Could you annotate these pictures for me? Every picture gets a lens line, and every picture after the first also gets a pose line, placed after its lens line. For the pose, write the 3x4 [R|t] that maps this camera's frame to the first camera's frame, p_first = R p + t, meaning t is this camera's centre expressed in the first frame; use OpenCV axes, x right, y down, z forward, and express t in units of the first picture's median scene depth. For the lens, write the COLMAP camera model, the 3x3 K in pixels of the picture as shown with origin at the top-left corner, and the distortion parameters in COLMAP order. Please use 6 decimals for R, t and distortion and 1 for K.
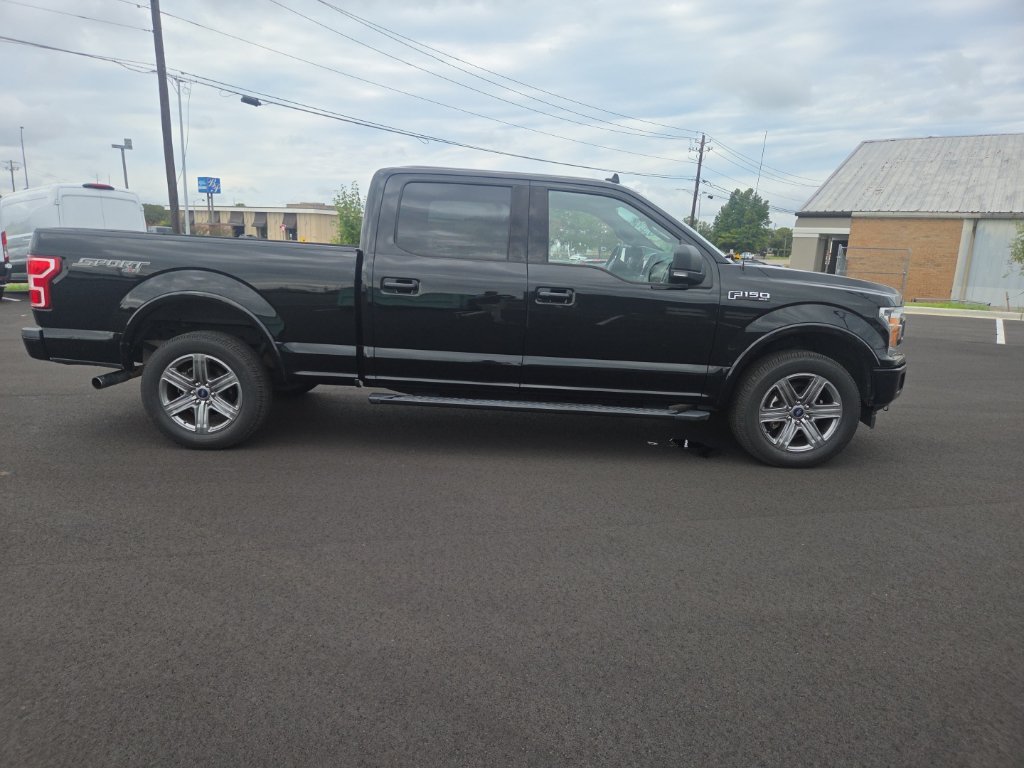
lens RADIAL K [[691.1, 0, 500.8], [0, 691.1, 386.7], [0, 0, 1]] dist [0.071580, -0.069336]
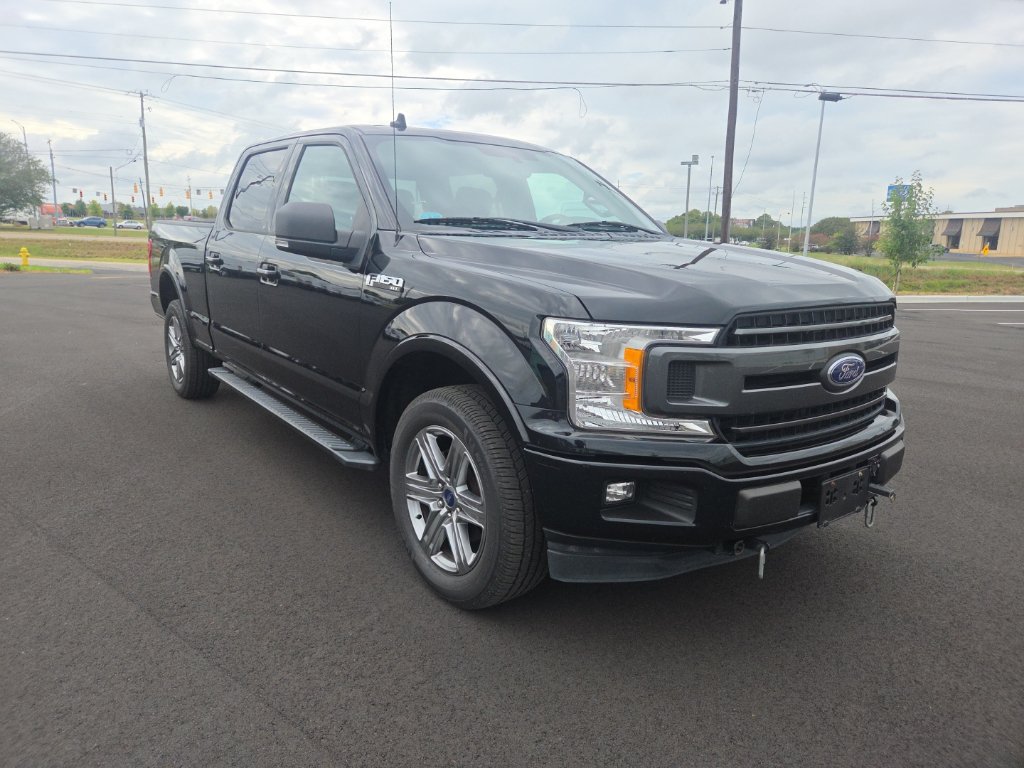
lens RADIAL K [[686.3, 0, 494.9], [0, 686.3, 371.7], [0, 0, 1]] dist [0.071868, -0.062899]
pose [[0.602260, 0.131429, -0.787407, 0.861394], [-0.160934, 0.986092, 0.041500, -0.089360], [0.781910, 0.101726, 0.615035, 0.683118]]
